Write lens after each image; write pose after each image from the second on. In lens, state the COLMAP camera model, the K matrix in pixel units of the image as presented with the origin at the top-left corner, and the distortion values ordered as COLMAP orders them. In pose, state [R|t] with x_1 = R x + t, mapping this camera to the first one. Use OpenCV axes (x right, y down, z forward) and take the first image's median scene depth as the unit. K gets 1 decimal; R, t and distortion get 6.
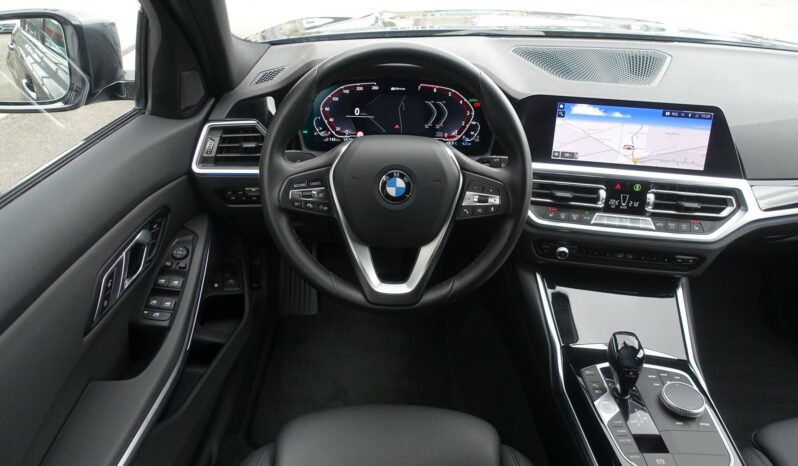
lens RADIAL K [[556.0, 0, 399.0], [0, 556.0, 233.0], [0, 0, 1]] dist [0.002669, 0.005081]
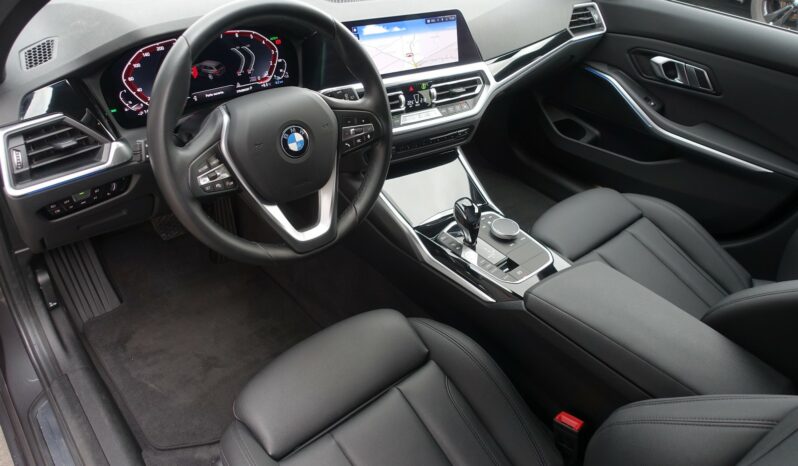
lens RADIAL K [[556.0, 0, 399.0], [0, 556.0, 233.0], [0, 0, 1]] dist [0.002669, 0.005081]
pose [[0.755256, -0.375174, 0.537432, -0.396195], [0.274402, 0.925642, 0.260559, -0.116297], [-0.595224, -0.049317, 0.802045, 0.025490]]
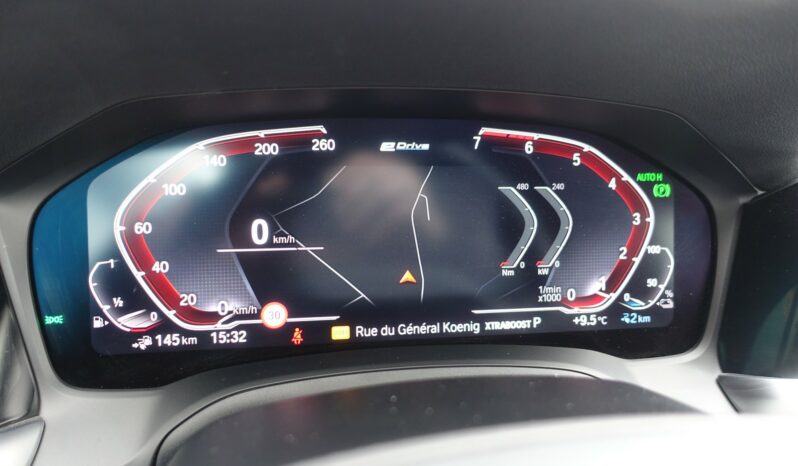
lens RADIAL K [[556.0, 0, 399.0], [0, 556.0, 233.0], [0, 0, 1]] dist [0.002669, 0.005081]
pose [[0.984602, -0.050033, 0.167499, -0.057095], [0.077756, 0.983509, -0.163290, -0.177975], [-0.156567, 0.173799, 0.972255, 0.767203]]
